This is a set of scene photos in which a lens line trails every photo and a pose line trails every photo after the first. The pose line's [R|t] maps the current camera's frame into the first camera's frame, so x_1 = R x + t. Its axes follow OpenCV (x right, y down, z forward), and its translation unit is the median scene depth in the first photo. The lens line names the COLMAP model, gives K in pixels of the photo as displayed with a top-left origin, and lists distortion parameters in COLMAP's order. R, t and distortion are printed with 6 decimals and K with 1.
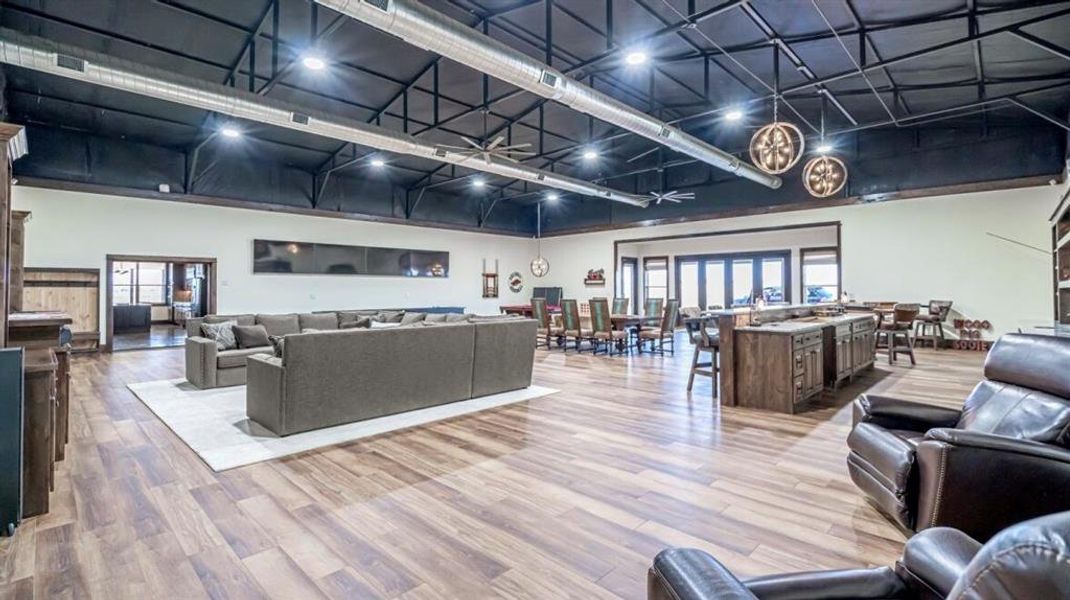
lens RADIAL K [[482.3, 0, 529.5], [0, 482.3, 292.2], [0, 0, 1]] dist [0.002275, -0.000031]
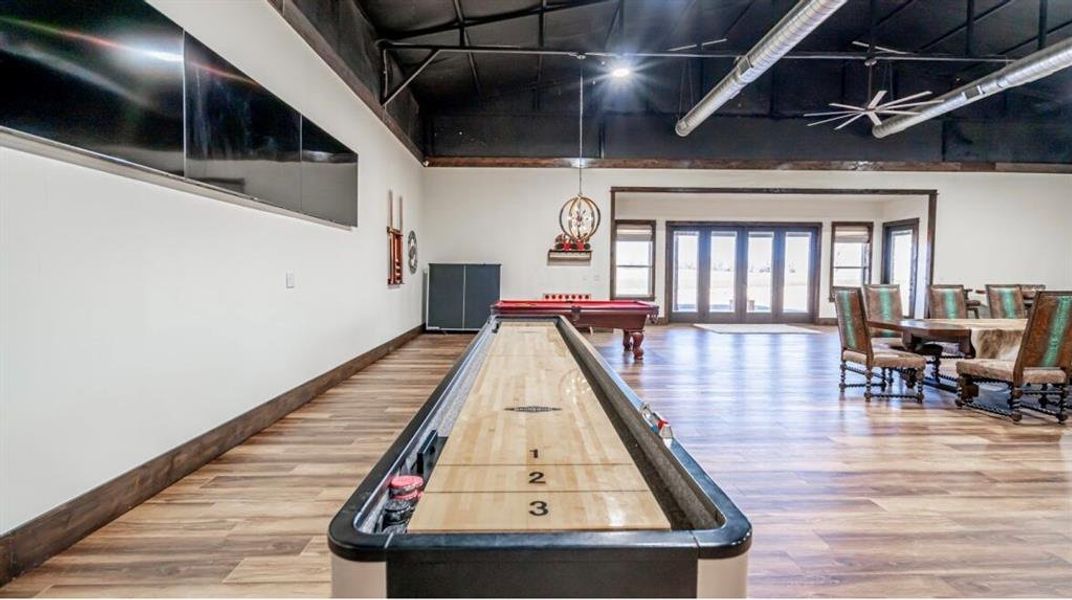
lens RADIAL K [[483.2, 0, 533.5], [0, 483.2, 296.4], [0, 0, 1]] dist [0.002275, -0.000031]
pose [[0.705957, -0.028066, 0.707698, -0.309345], [-0.006660, 0.998907, 0.046259, 0.000251], [-0.708223, -0.037370, 0.704999, 0.645503]]
